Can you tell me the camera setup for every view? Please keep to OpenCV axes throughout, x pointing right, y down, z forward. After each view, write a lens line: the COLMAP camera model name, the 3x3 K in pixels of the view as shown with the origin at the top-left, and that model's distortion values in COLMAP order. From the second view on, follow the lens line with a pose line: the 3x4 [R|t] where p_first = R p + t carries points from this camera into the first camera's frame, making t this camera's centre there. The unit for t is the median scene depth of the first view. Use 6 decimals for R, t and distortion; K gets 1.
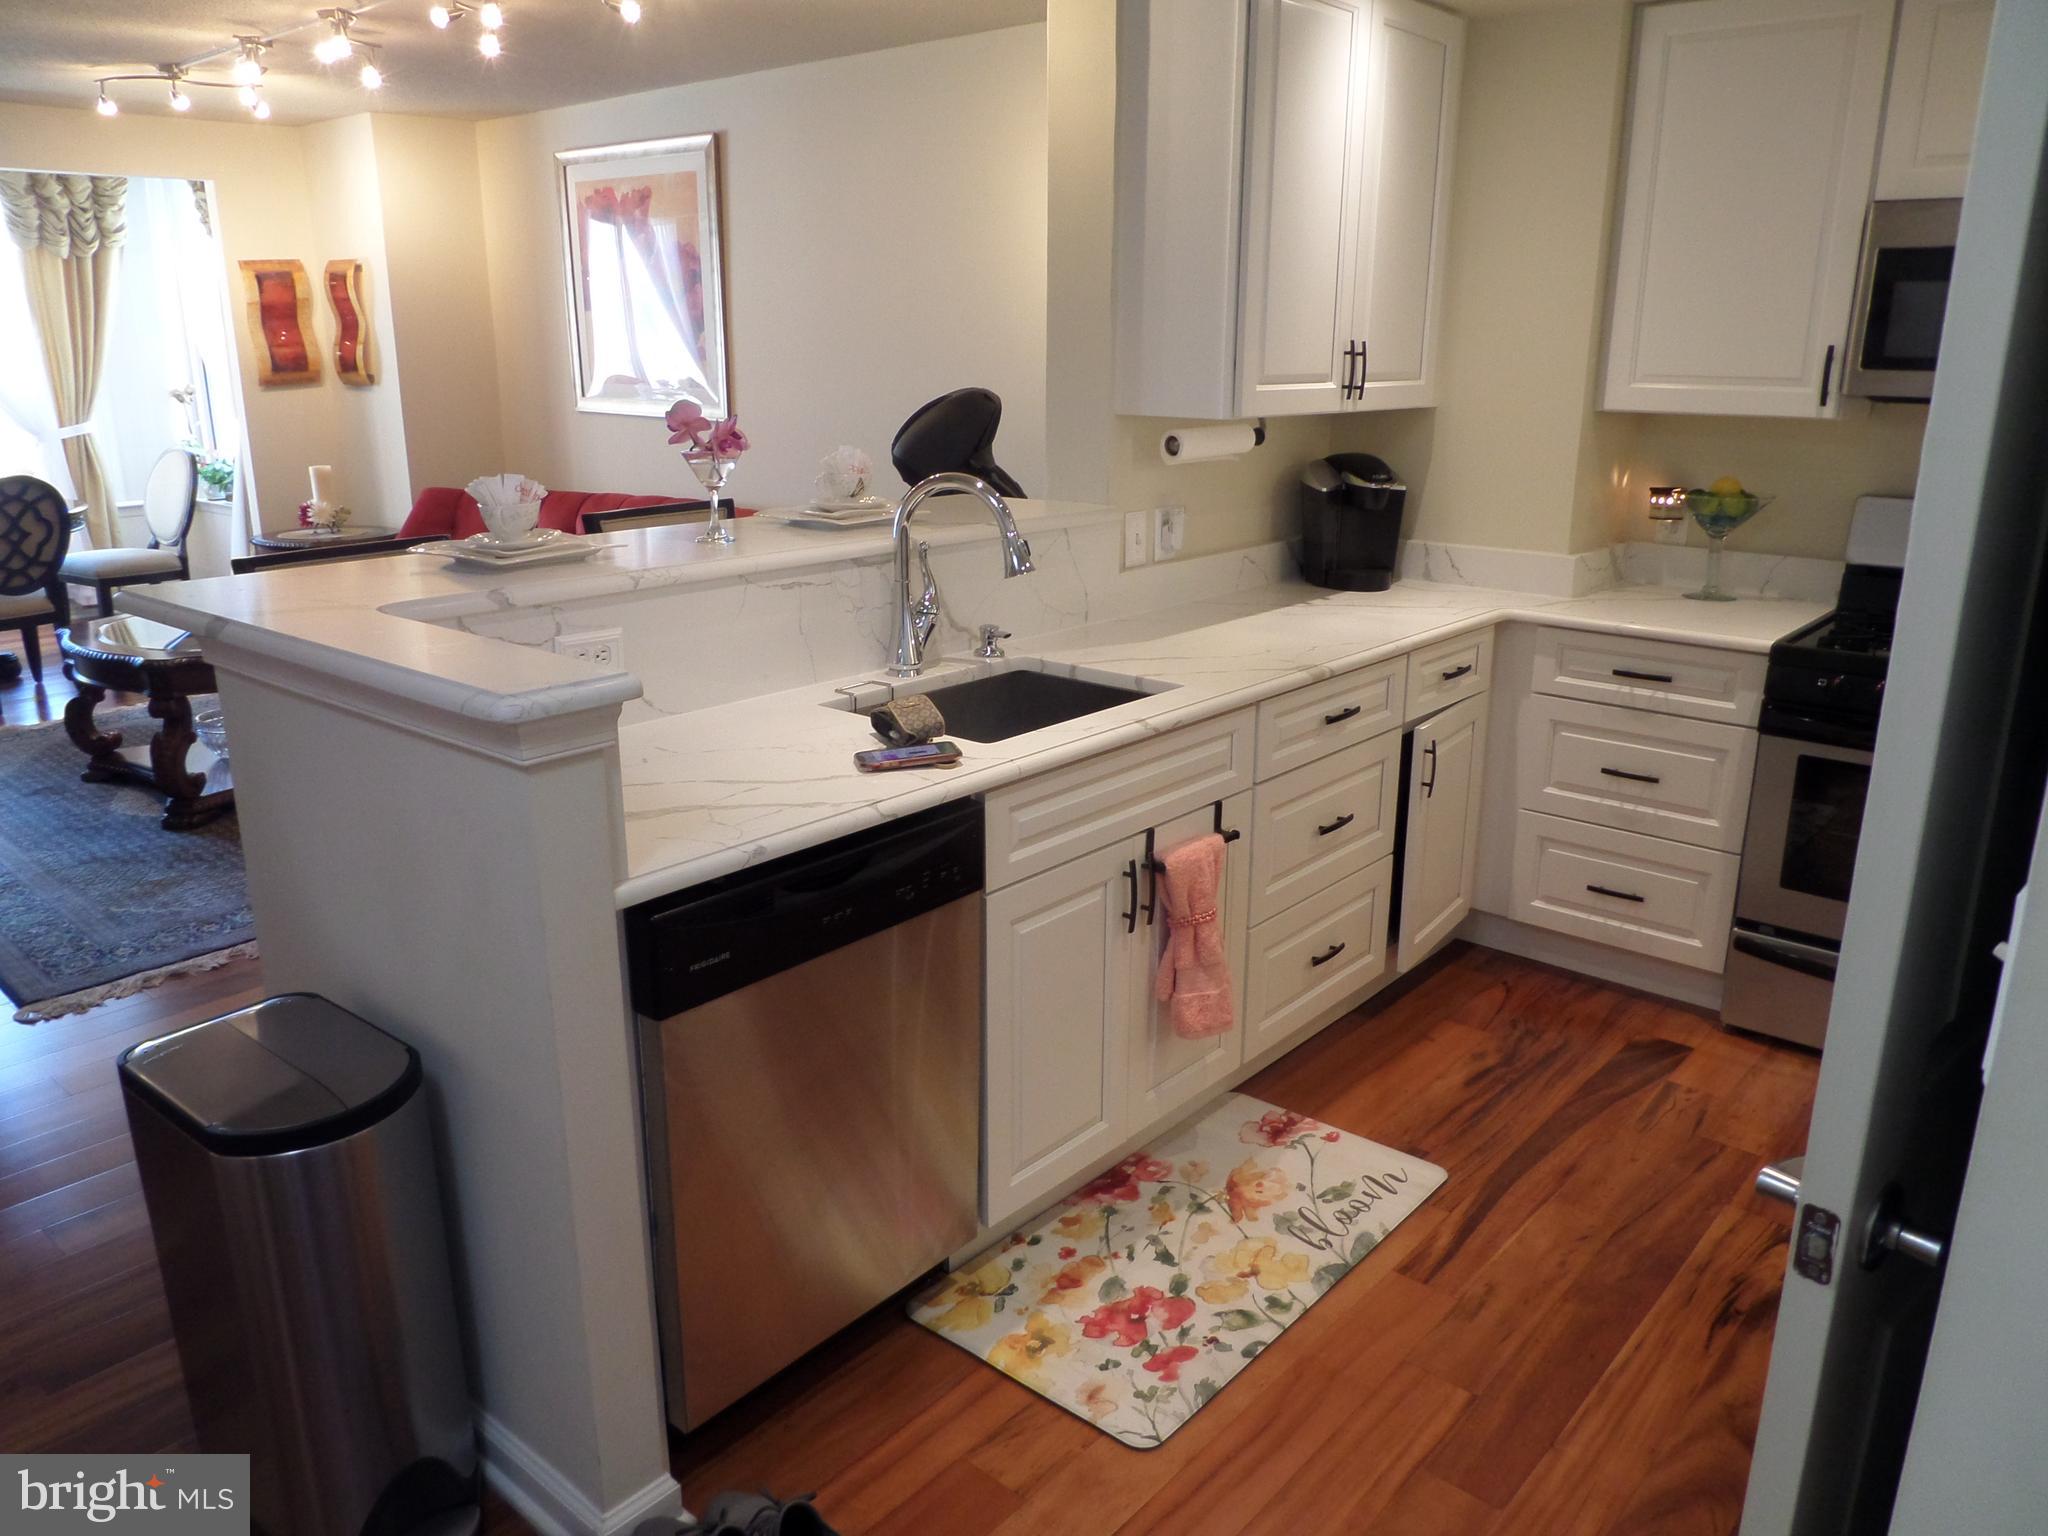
lens RADIAL K [[1487.0, 0, 1022.9], [0, 1487.0, 762.6], [0, 0, 1]] dist [-0.015454, -0.015000]
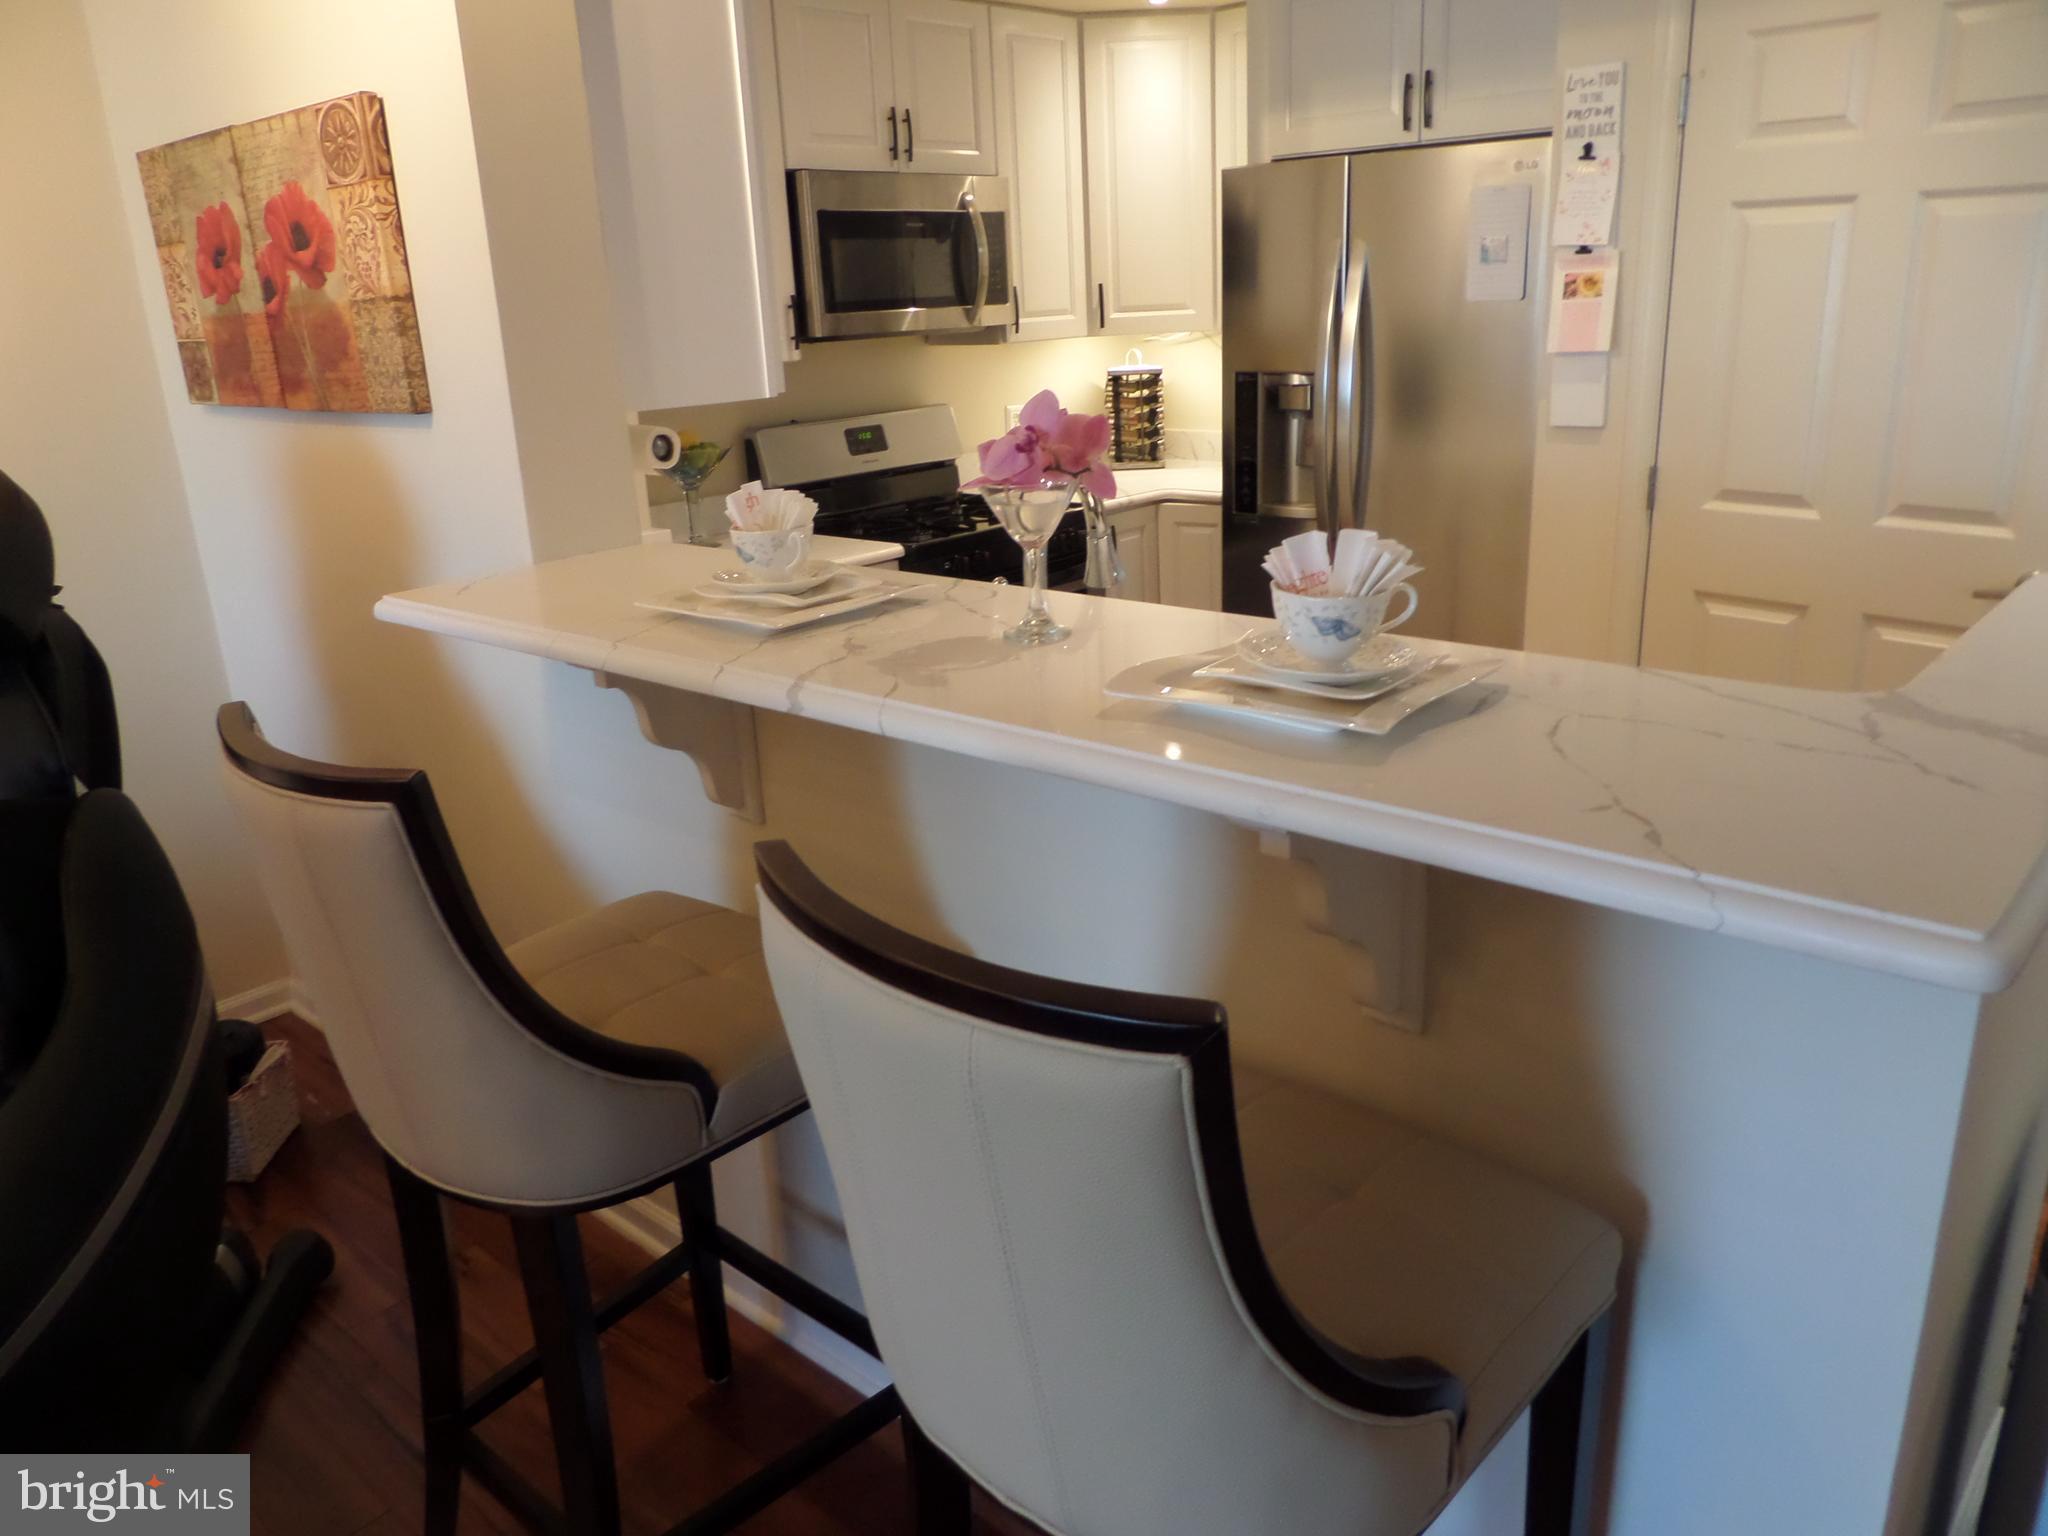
lens RADIAL K [[1459.0, 0, 1031.4], [0, 1459.0, 767.1], [0, 0, 1]] dist [-0.032005, -0.001390]
pose [[0.015284, -0.318638, 0.947753, -0.569871], [0.317981, 0.900204, 0.297524, -0.208834], [-0.947974, 0.296820, 0.115080, 0.729089]]
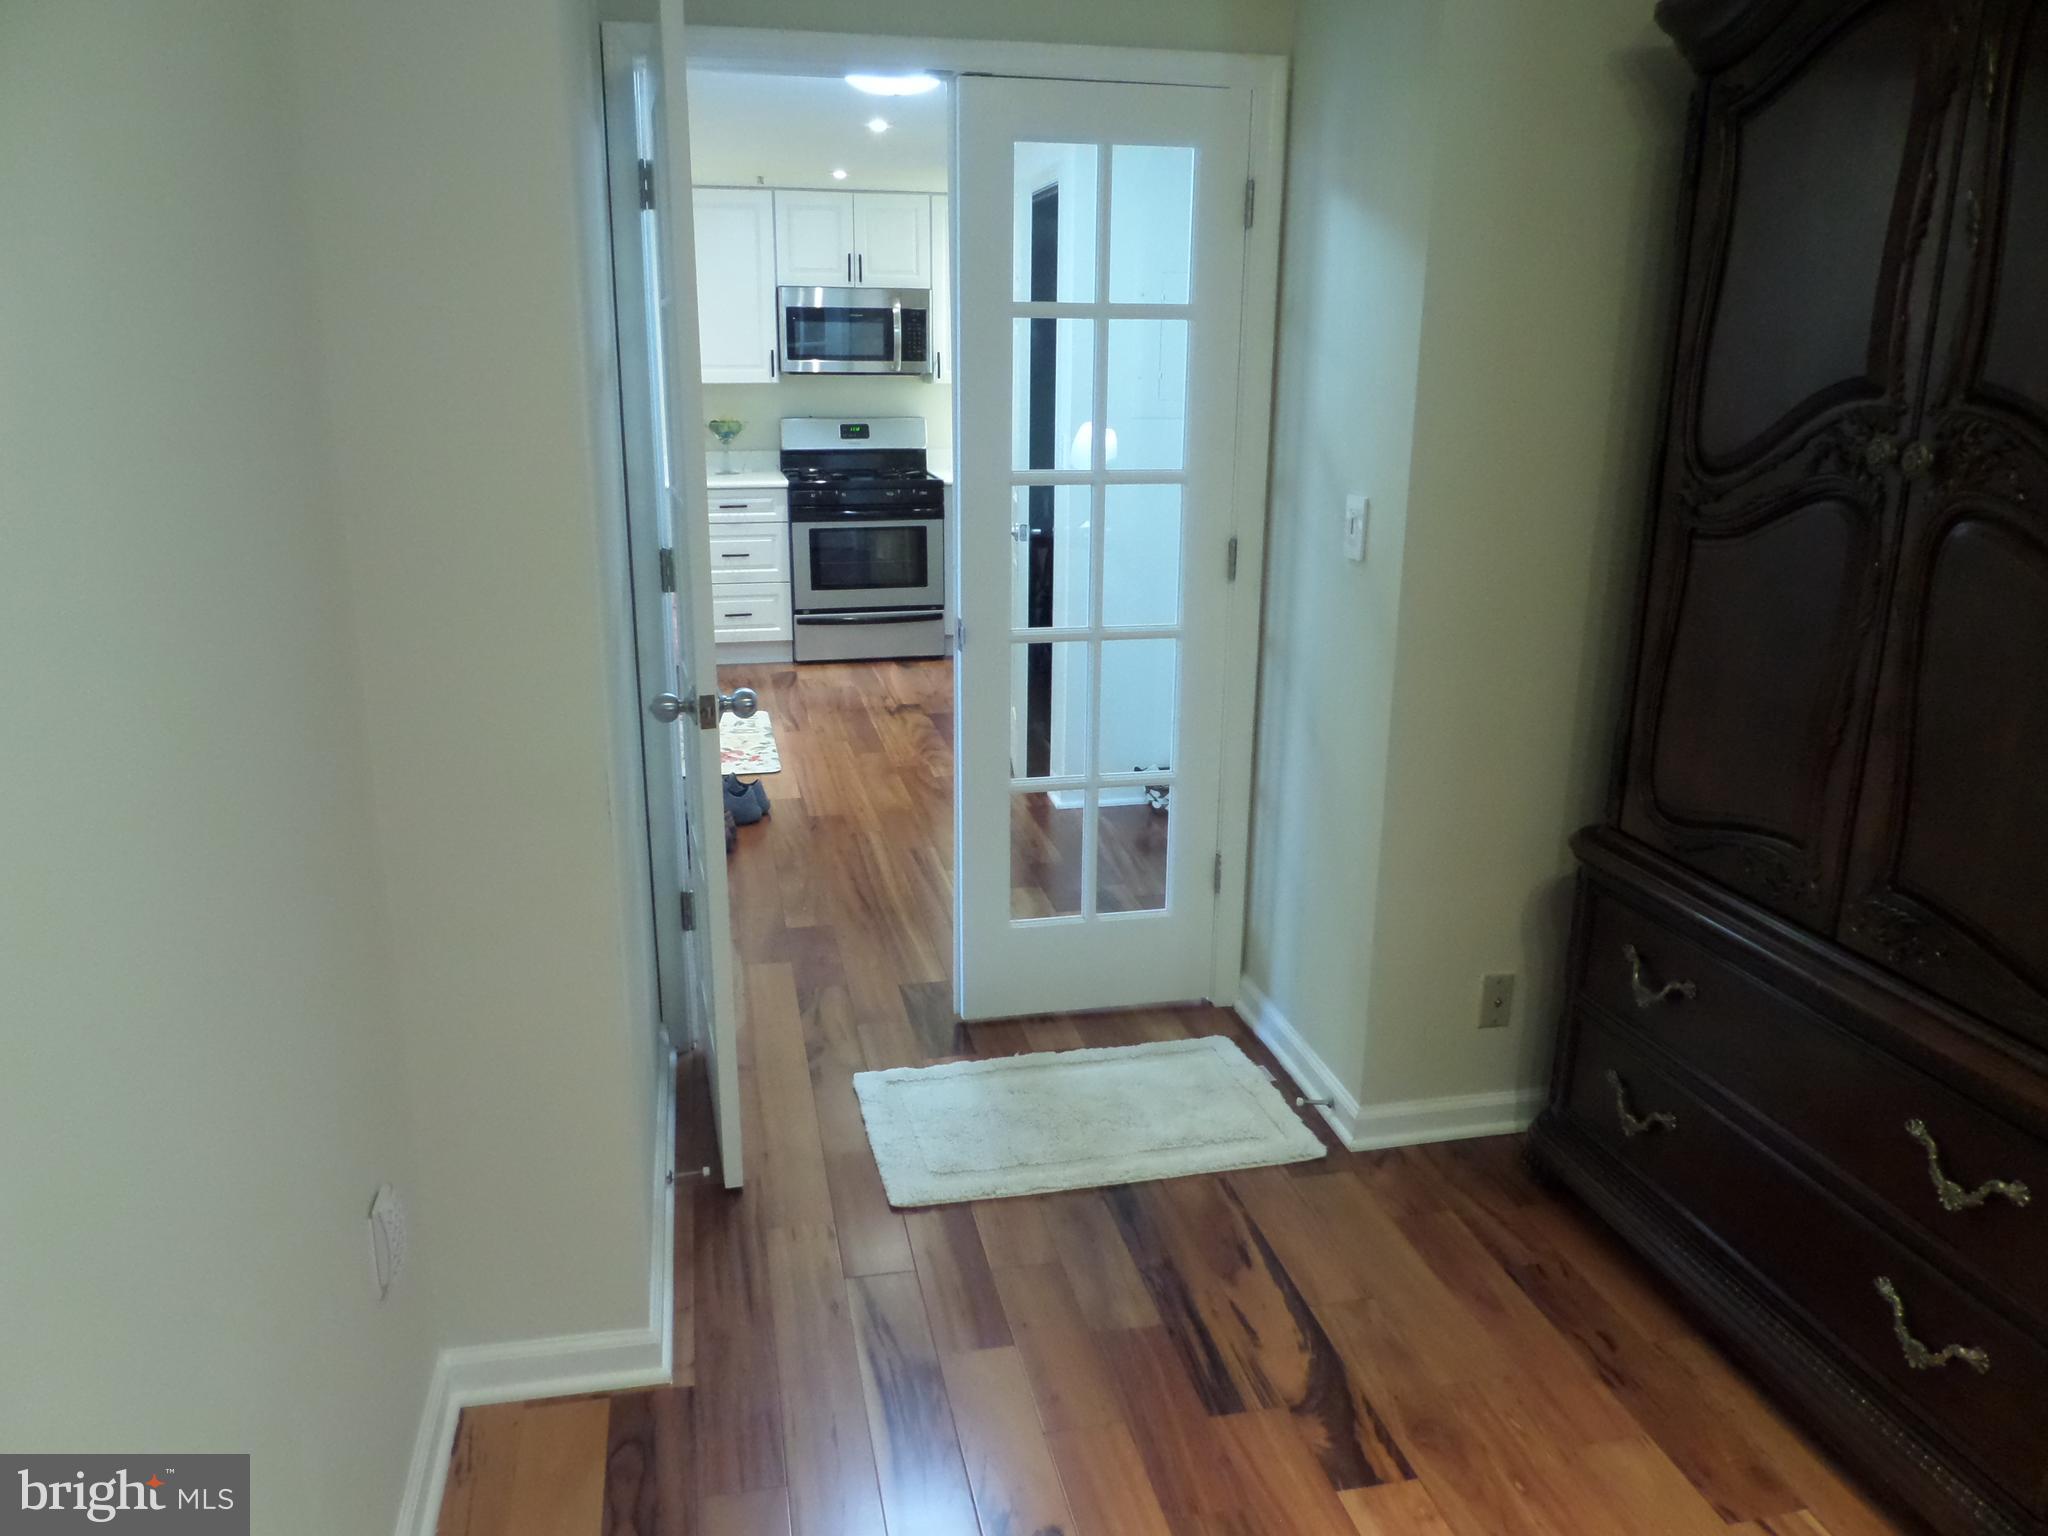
lens RADIAL K [[1487.0, 0, 1022.9], [0, 1487.0, 762.6], [0, 0, 1]] dist [-0.015454, -0.015000]
pose [[0.599252, -0.213677, 0.771518, -0.992586], [0.218618, 0.970770, 0.099056, 0.167678], [-0.770132, 0.109308, 0.628449, -0.579266]]
